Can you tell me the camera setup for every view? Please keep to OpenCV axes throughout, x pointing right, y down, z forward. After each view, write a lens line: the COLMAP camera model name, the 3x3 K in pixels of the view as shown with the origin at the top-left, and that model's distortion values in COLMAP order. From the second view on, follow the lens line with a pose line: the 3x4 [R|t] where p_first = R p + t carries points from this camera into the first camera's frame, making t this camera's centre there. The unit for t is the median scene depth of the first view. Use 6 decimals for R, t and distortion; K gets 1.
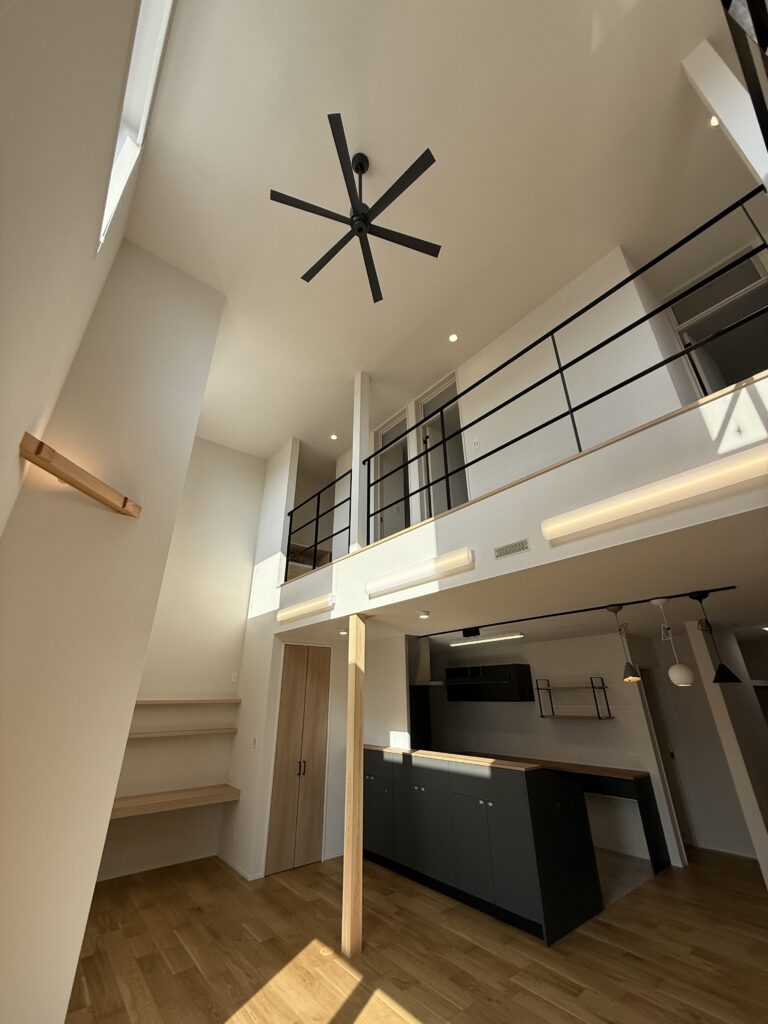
lens RADIAL K [[406.3, 0, 384.3], [0, 406.3, 510.8], [0, 0, 1]] dist [0.001777, 0.000268]
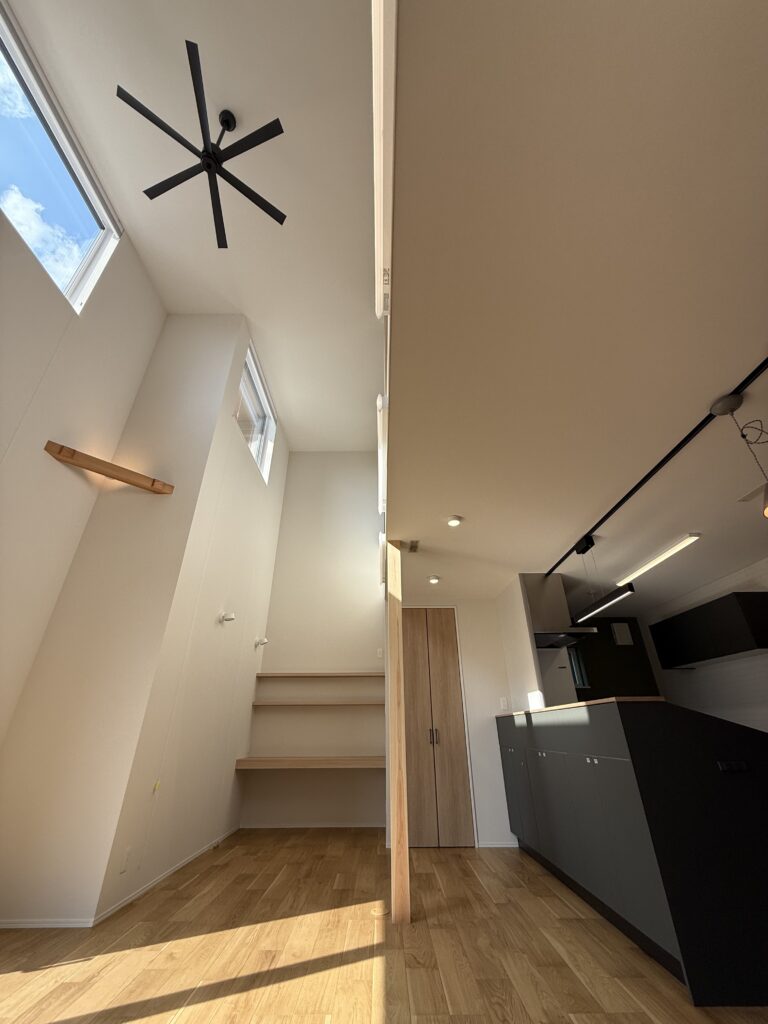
lens RADIAL K [[406.3, 0, 382.8], [0, 406.3, 510.6], [0, 0, 1]] dist [0.001777, 0.000268]
pose [[0.778926, -0.297114, -0.552266, 0.594872], [0.260332, 0.954376, -0.146268, 0.428436], [0.570527, -0.029841, 0.820736, 0.349798]]
